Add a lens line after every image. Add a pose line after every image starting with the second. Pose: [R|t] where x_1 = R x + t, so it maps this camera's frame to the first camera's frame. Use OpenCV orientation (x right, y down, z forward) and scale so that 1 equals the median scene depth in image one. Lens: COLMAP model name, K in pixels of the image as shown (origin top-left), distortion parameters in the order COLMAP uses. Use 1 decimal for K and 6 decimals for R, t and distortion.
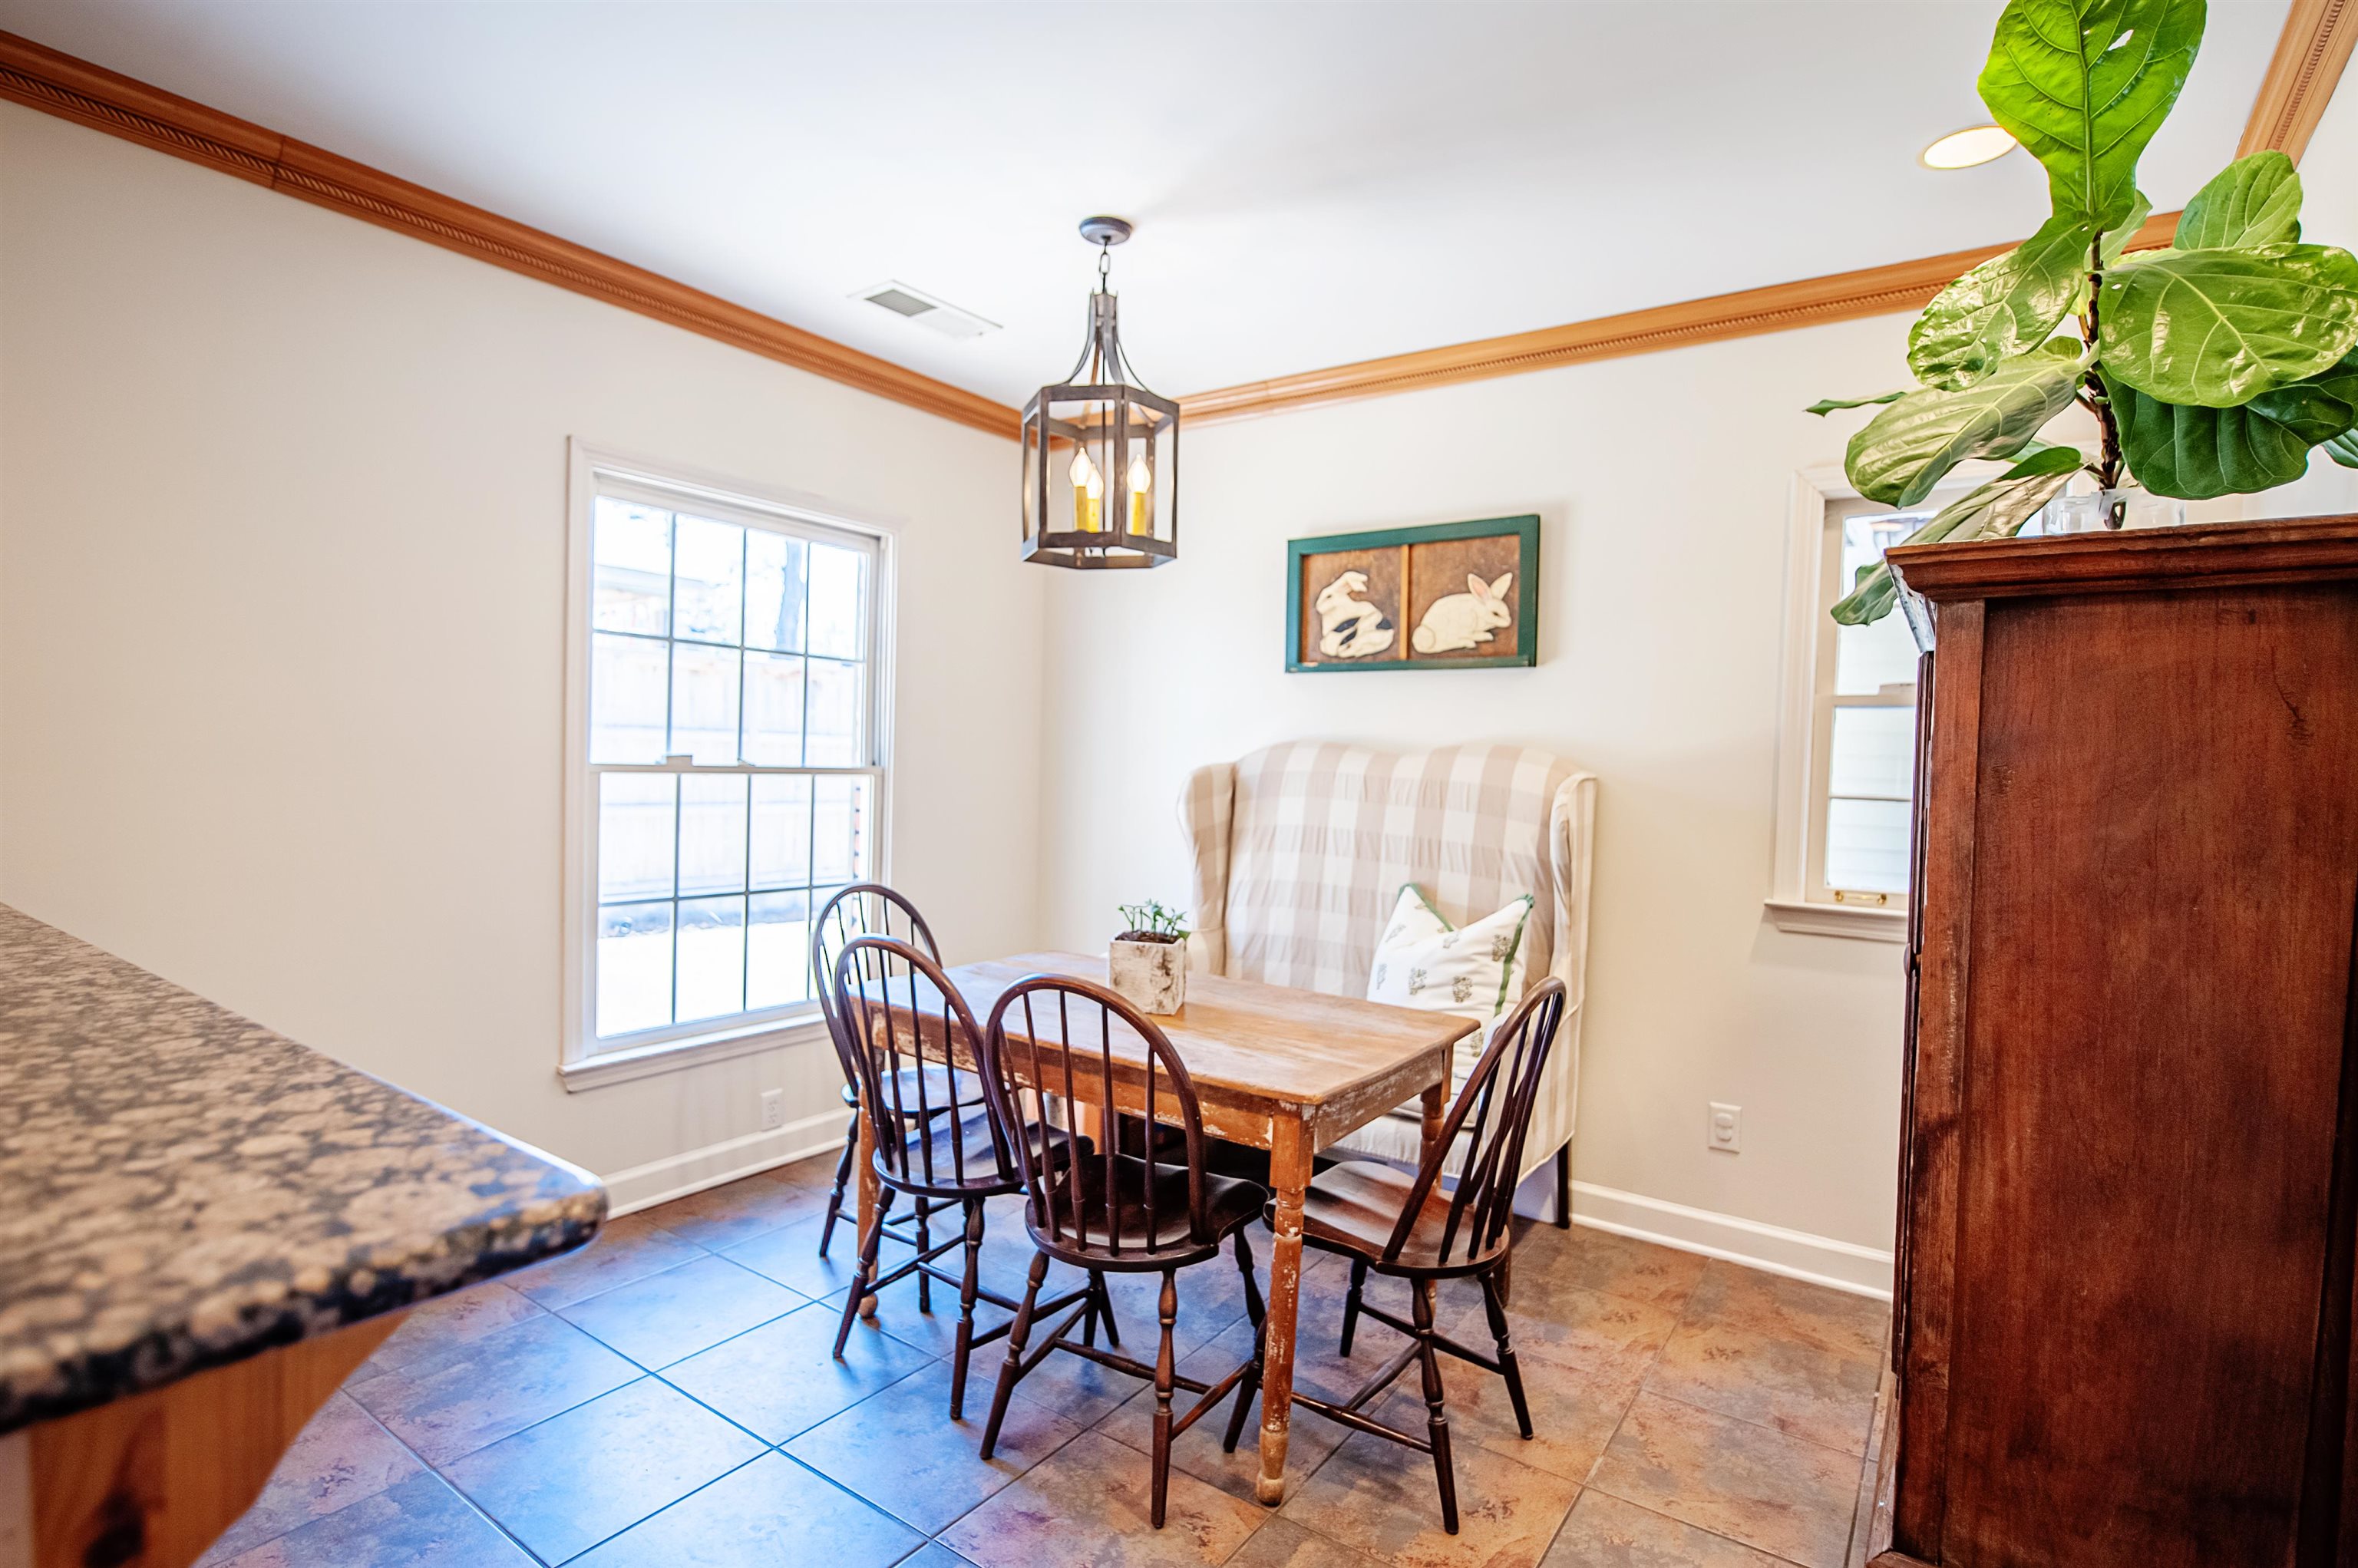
lens RADIAL K [[1157.3, 0, 1180.6], [0, 1157.3, 801.0], [0, 0, 1]] dist [-0.002513, -0.000092]
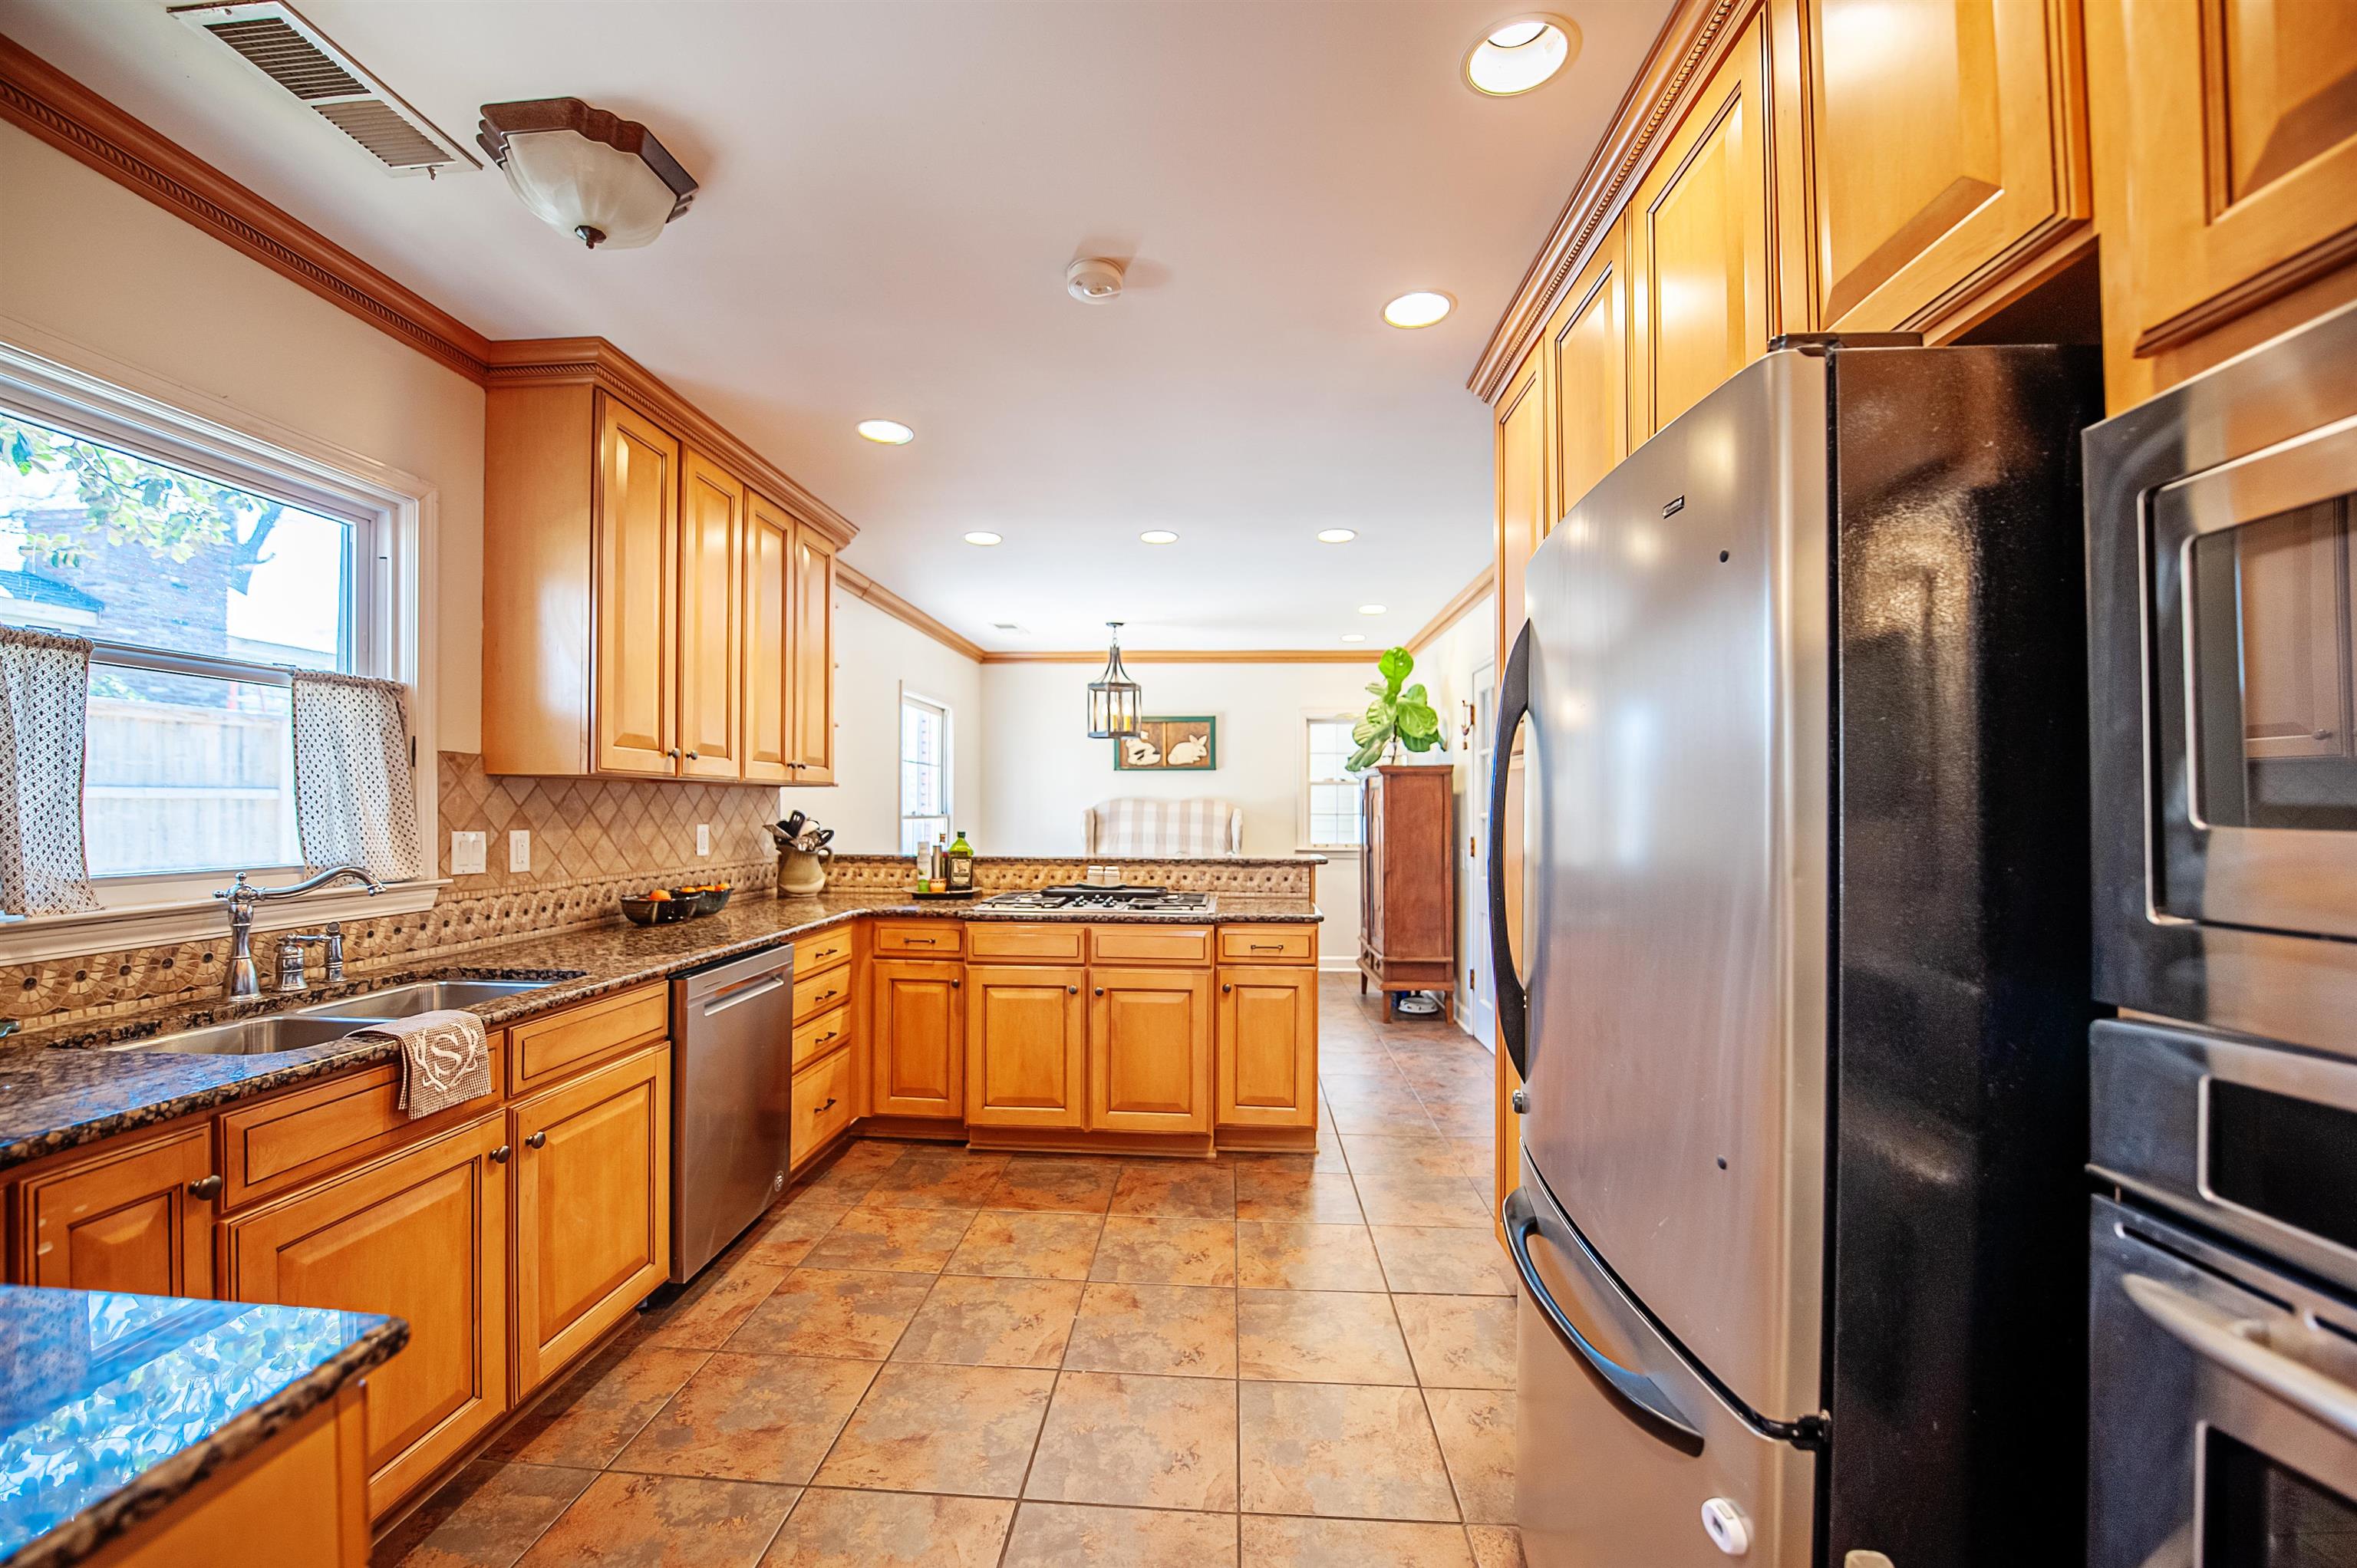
lens RADIAL K [[935.4, 0, 1173.8], [0, 935.4, 796.2], [0, 0, 1]] dist [-0.022675, -0.000571]
pose [[0.855307, -0.016838, 0.517847, -0.899669], [0.037420, 0.998869, -0.029326, 0.006263], [-0.516768, 0.044461, 0.854970, -0.817167]]
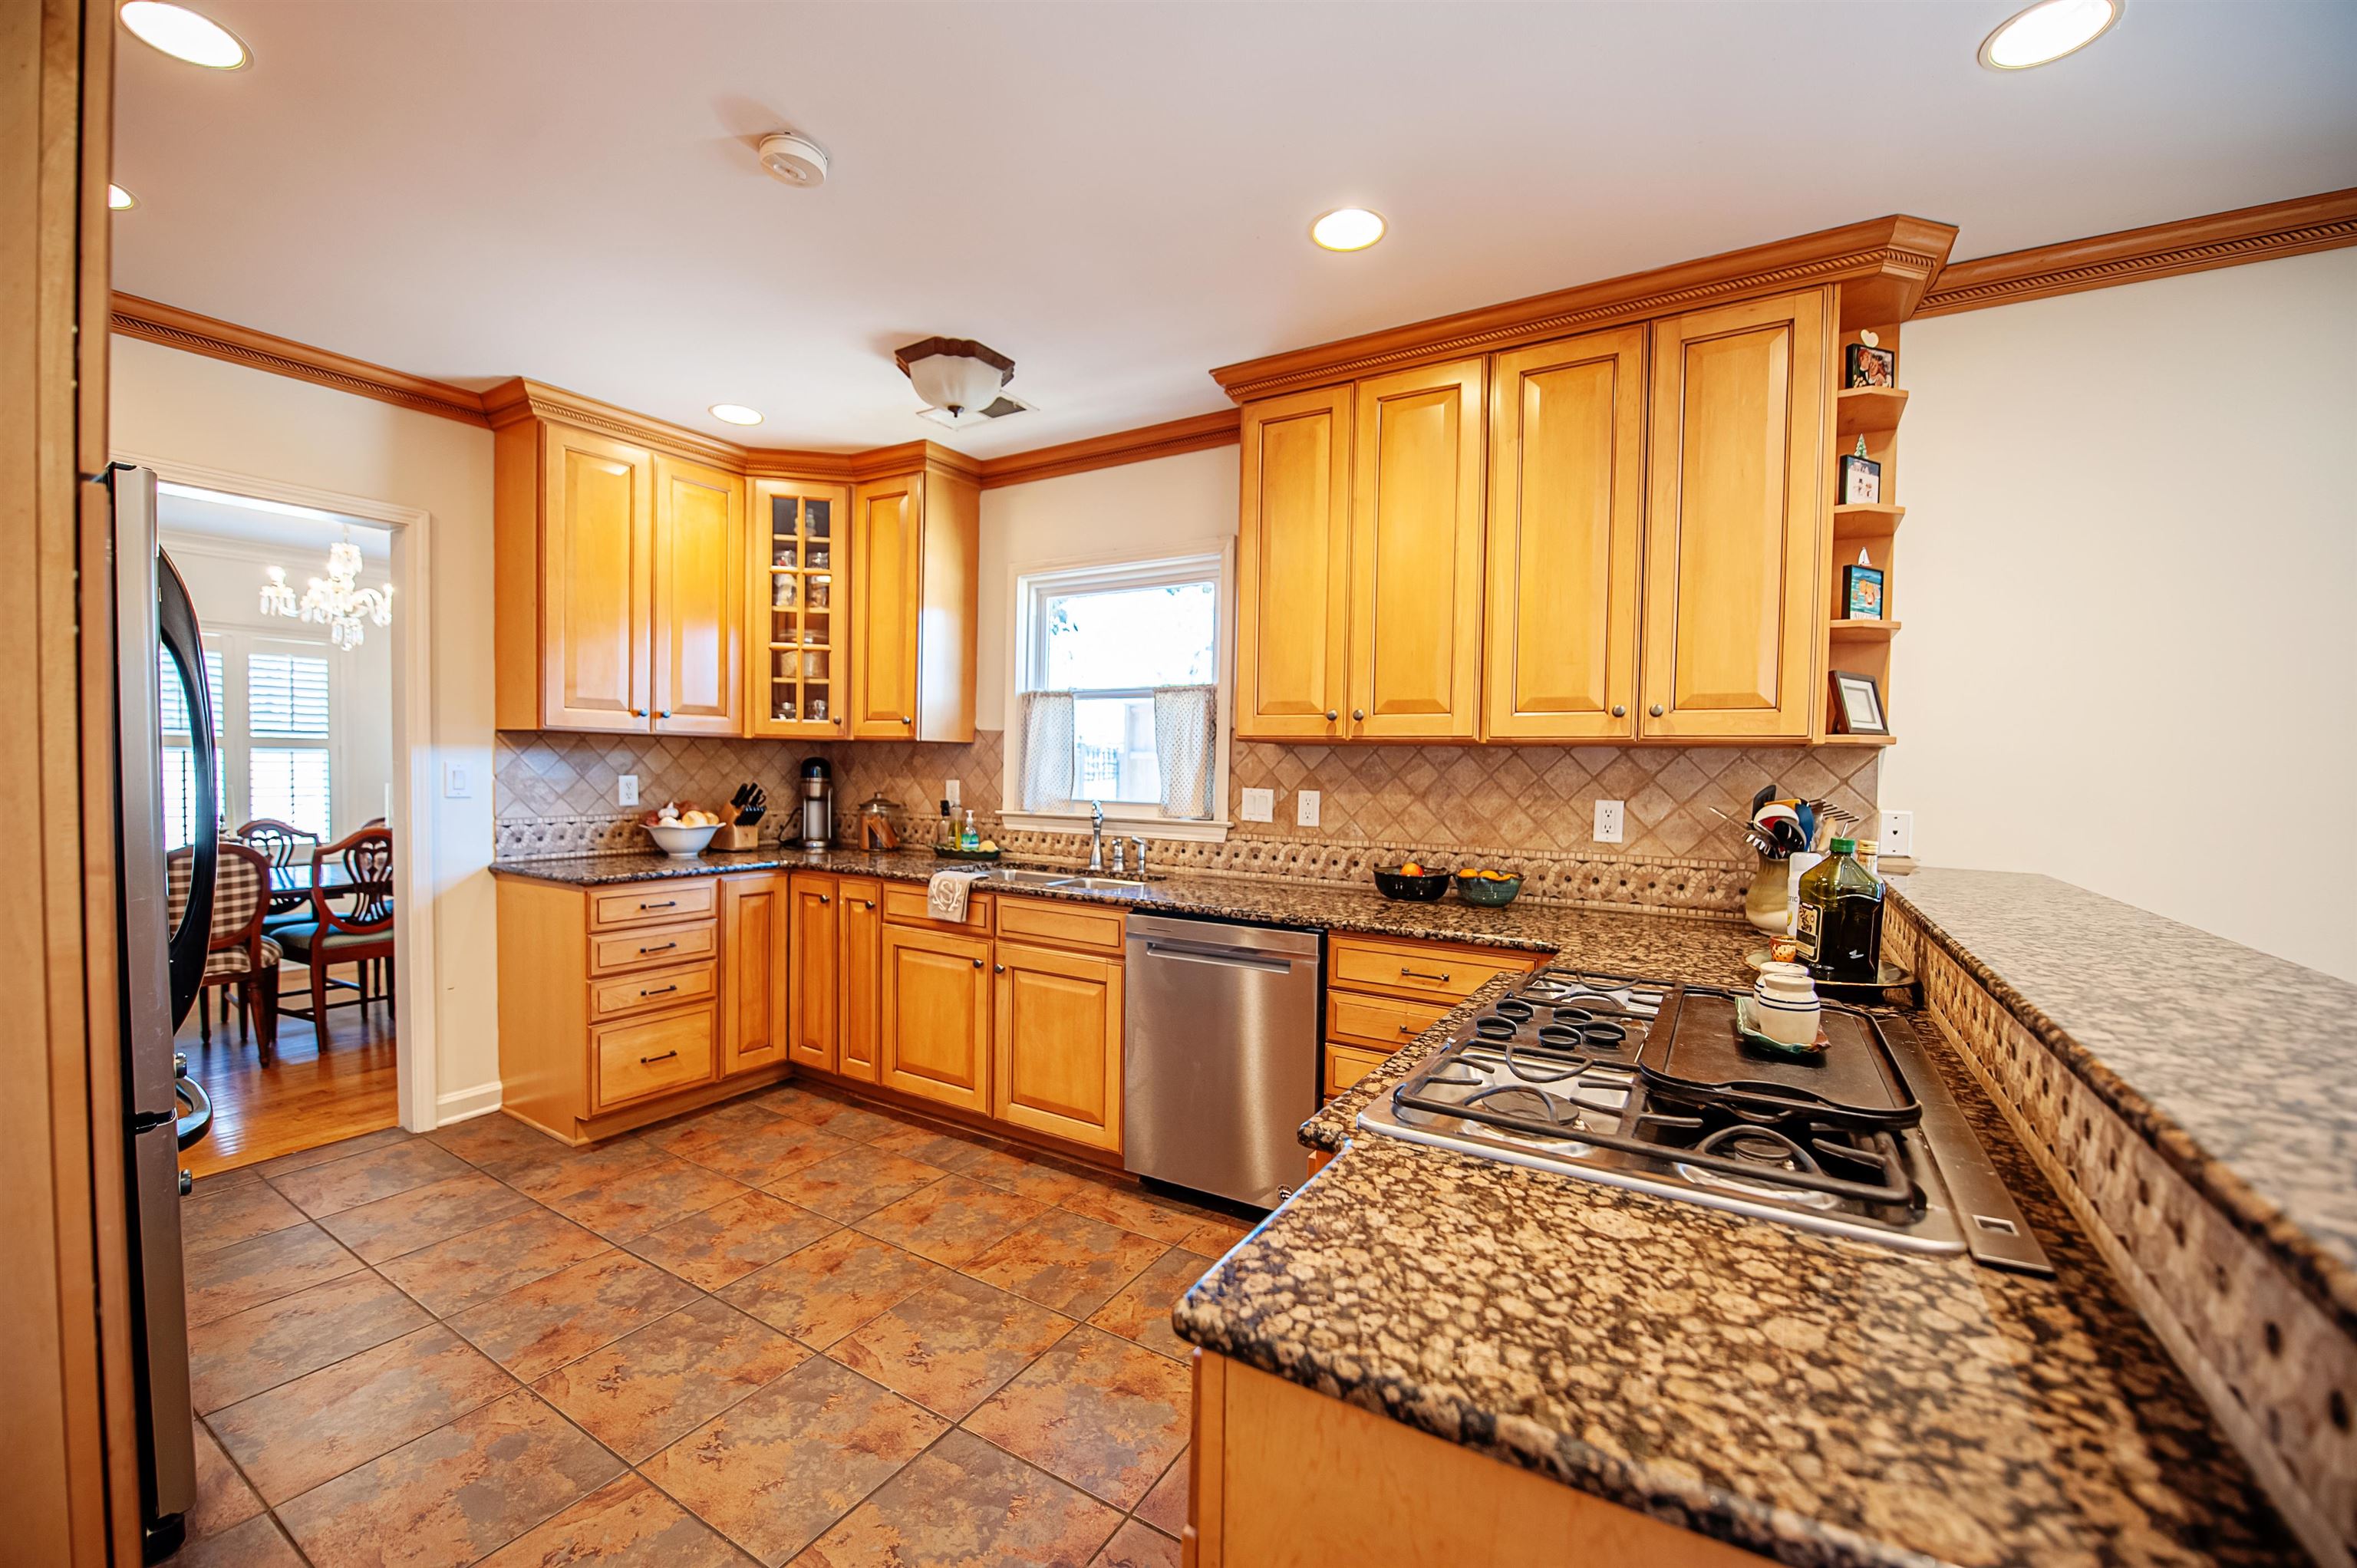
lens RADIAL K [[935.4, 0, 1169.0], [0, 935.4, 796.8], [0, 0, 1]] dist [-0.022675, -0.000571]
pose [[0.060616, 0.003216, -0.998156, 1.363566], [-0.057395, 0.998352, -0.000269, 0.004372], [0.996510, 0.057305, 0.060701, 1.198523]]
